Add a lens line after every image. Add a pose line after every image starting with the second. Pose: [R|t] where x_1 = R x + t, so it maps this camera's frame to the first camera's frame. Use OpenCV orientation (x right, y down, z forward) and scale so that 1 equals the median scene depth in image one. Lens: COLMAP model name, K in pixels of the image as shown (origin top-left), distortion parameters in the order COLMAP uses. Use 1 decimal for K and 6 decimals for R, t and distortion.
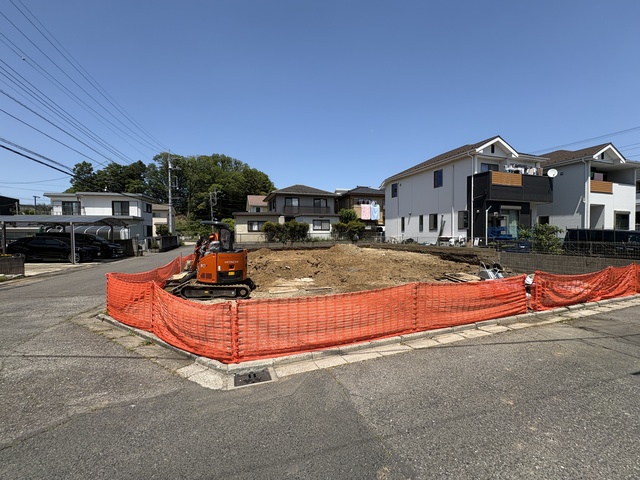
lens RADIAL K [[254.1, 0, 320.7], [0, 254.1, 239.2], [0, 0, 1]] dist [0.001959, -0.000219]
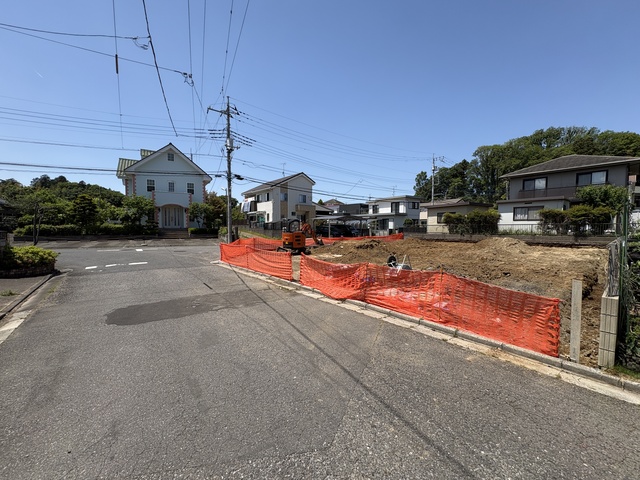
lens RADIAL K [[254.1, 0, 321.6], [0, 254.1, 239.9], [0, 0, 1]] dist [0.001959, -0.000219]
pose [[0.344427, 0.054591, -0.937225, 0.606342], [-0.024518, 0.998490, 0.049149, 0.000366], [0.938493, 0.006051, 0.345246, 0.195938]]
